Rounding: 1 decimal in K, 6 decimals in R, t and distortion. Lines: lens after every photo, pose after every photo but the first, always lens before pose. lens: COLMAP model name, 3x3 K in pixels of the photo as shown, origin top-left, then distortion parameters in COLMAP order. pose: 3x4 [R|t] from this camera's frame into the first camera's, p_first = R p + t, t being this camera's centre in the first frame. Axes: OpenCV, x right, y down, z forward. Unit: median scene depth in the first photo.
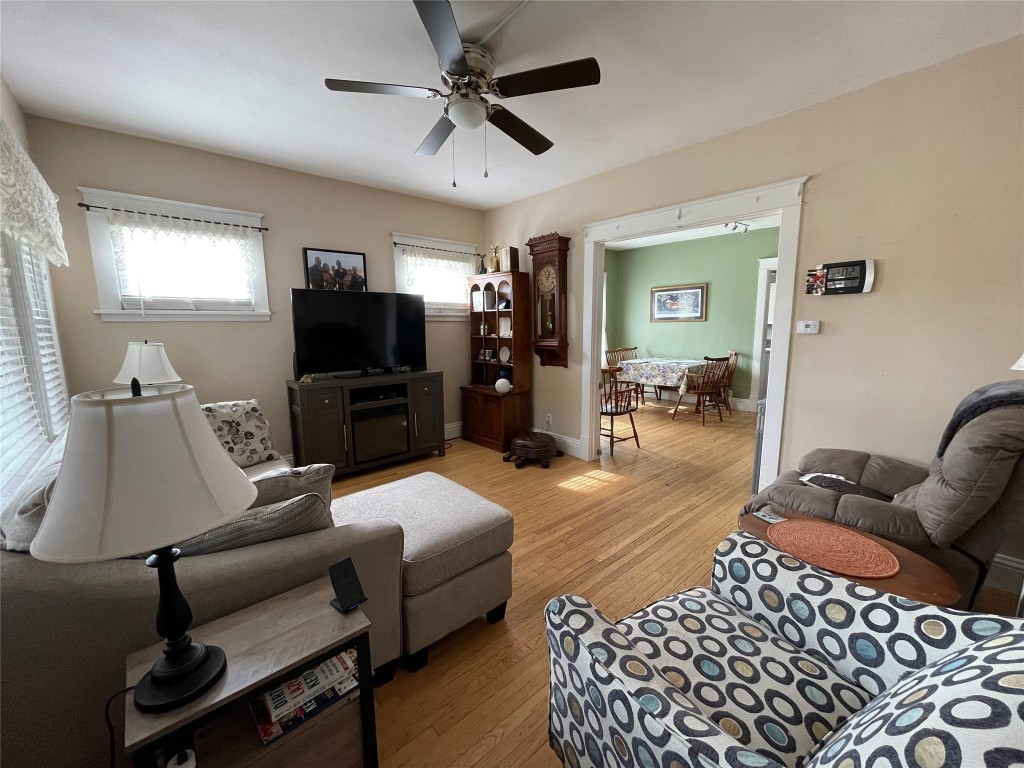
lens RADIAL K [[414.1, 0, 514.9], [0, 414.1, 382.1], [0, 0, 1]] dist [-0.000480, 0.000366]
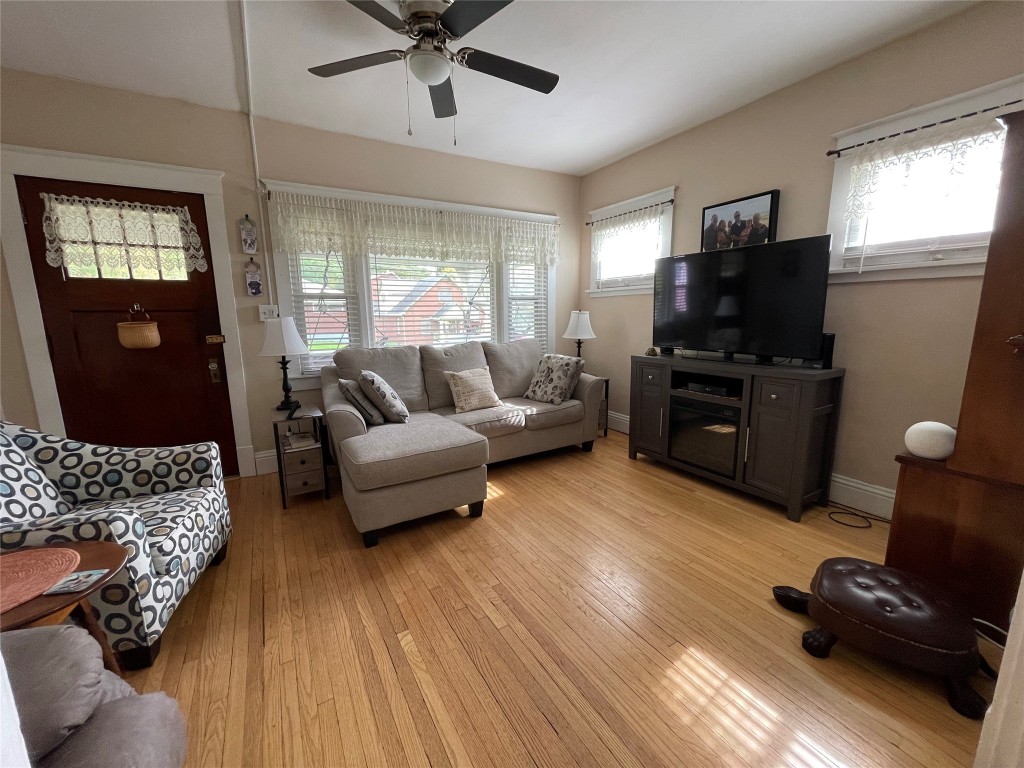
lens RADIAL K [[414.1, 0, 511.7], [0, 414.1, 382.8], [0, 0, 1]] dist [-0.000480, 0.000366]
pose [[-0.192236, 0.175290, -0.965566, 0.474653], [-0.126304, 0.971315, 0.201479, -0.083026], [0.973187, 0.160686, -0.164582, 0.770523]]
